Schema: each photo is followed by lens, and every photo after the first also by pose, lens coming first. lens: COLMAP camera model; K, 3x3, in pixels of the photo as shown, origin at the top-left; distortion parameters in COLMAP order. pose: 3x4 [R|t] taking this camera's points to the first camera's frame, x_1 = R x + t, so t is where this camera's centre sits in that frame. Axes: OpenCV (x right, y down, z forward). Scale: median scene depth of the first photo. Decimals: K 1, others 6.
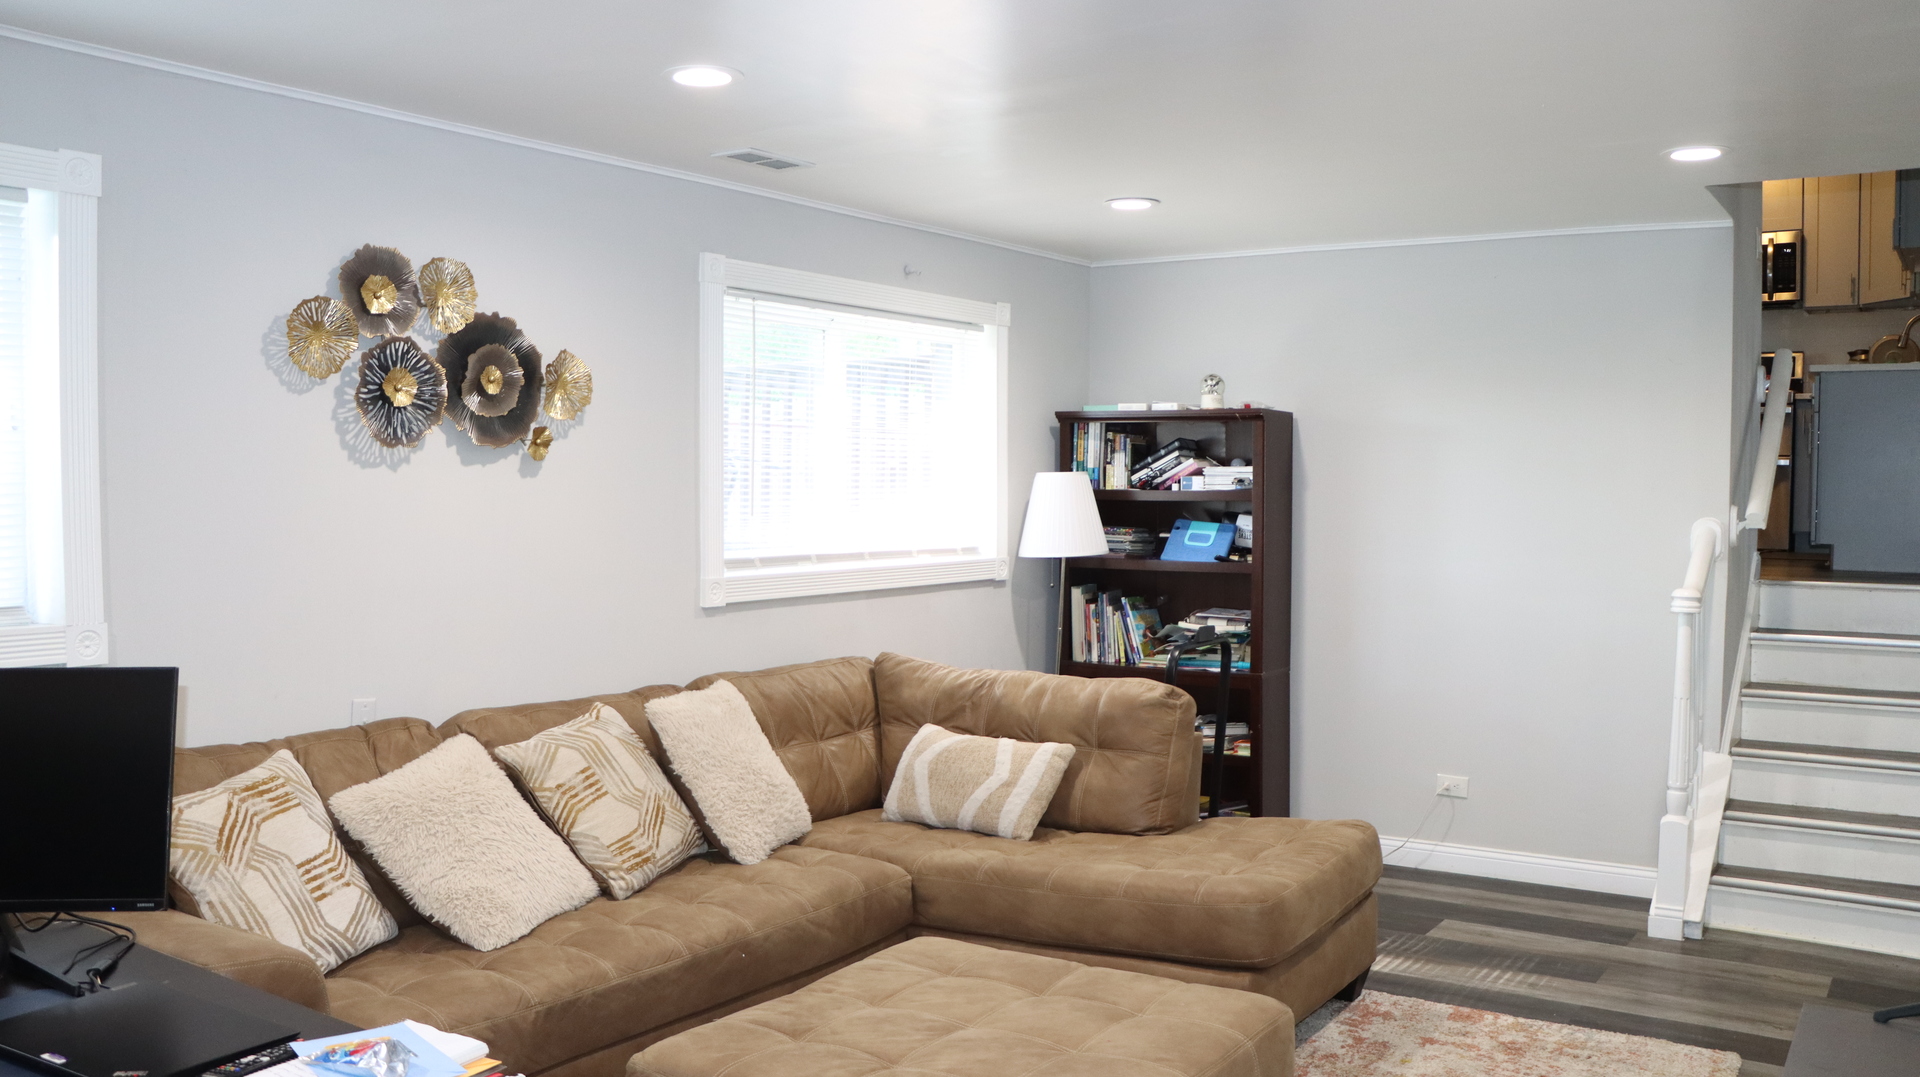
lens RADIAL K [[1793.1, 0, 960.0], [0, 1793.1, 538.5], [0, 0, 1]] dist [0.005900, 0.005284]
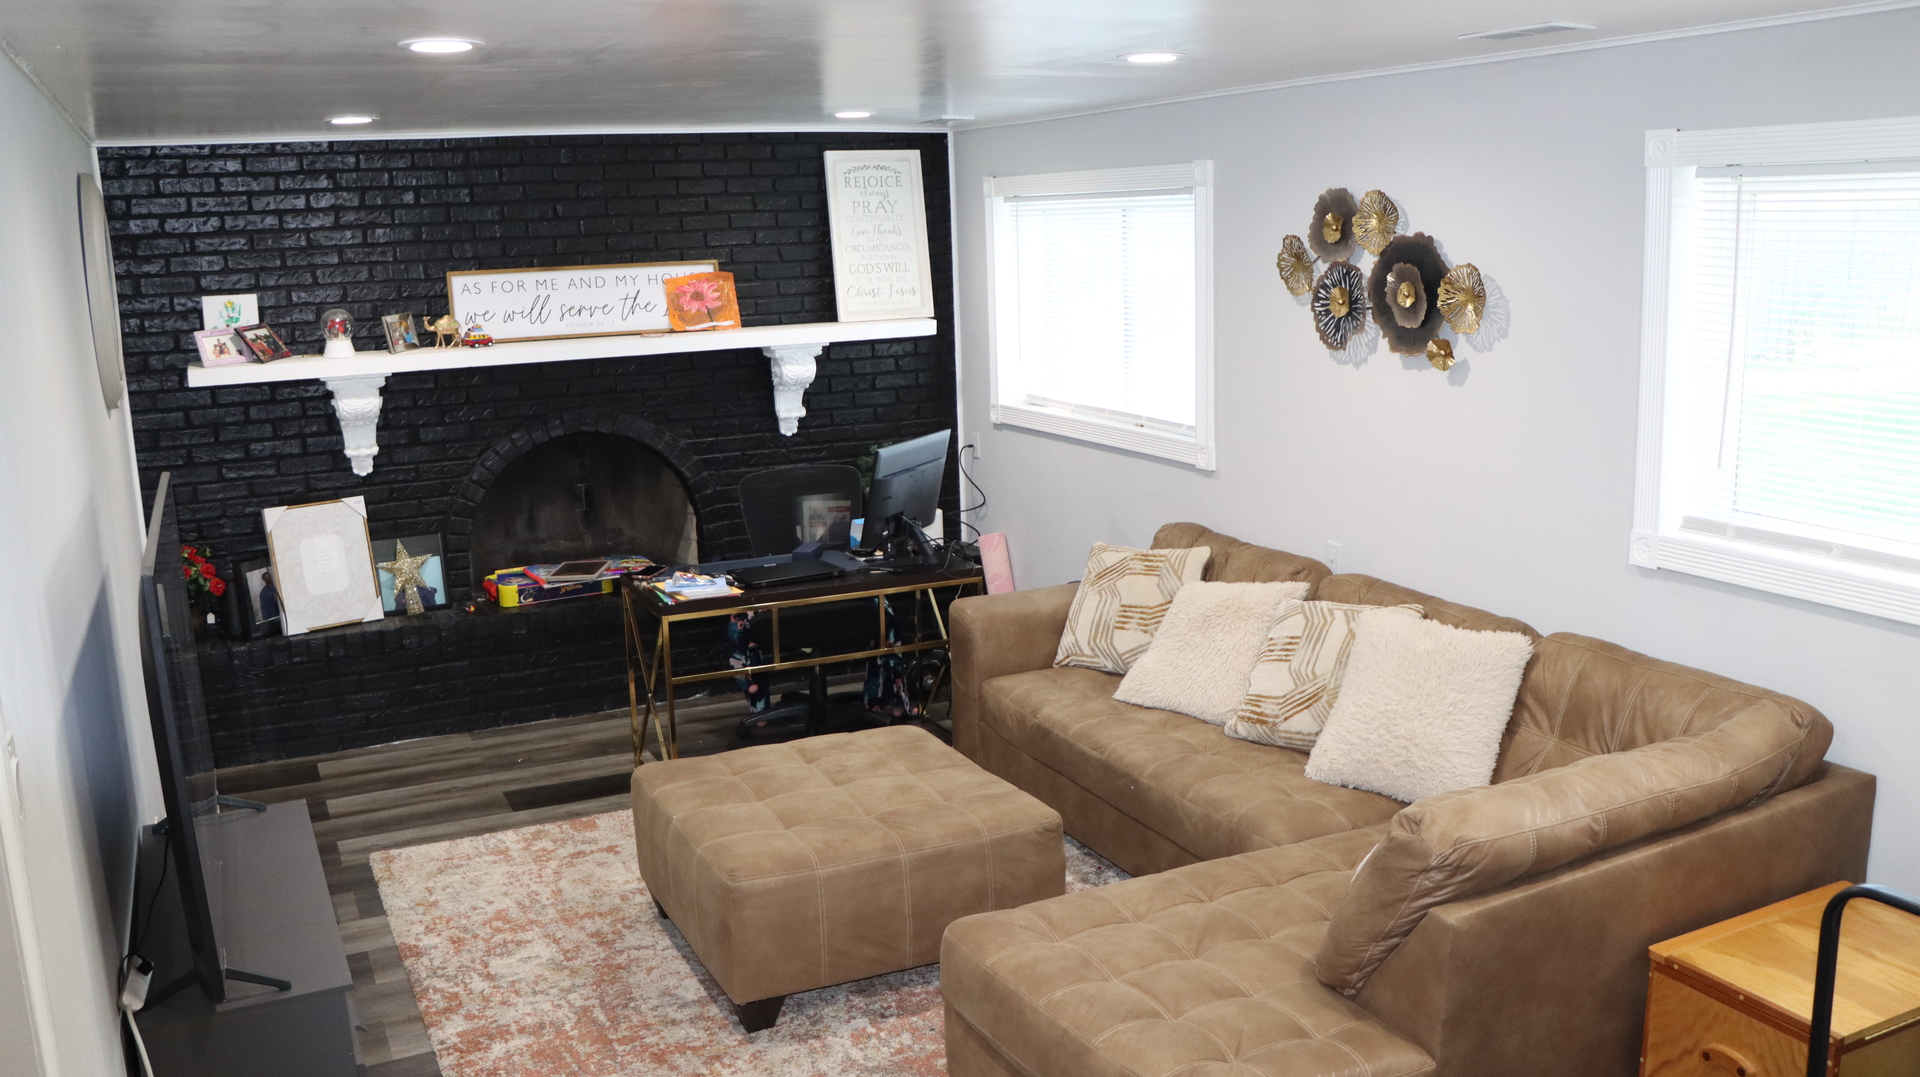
lens RADIAL K [[1623.2, 0, 960.0], [0, 1623.2, 538.5], [0, 0, 1]] dist [-0.003926, -0.000329]
pose [[-0.532306, 0.182848, -0.826570, 0.762411], [0.002212, 0.976693, 0.214632, -0.160714], [0.846549, 0.112421, -0.520303, 1.332508]]
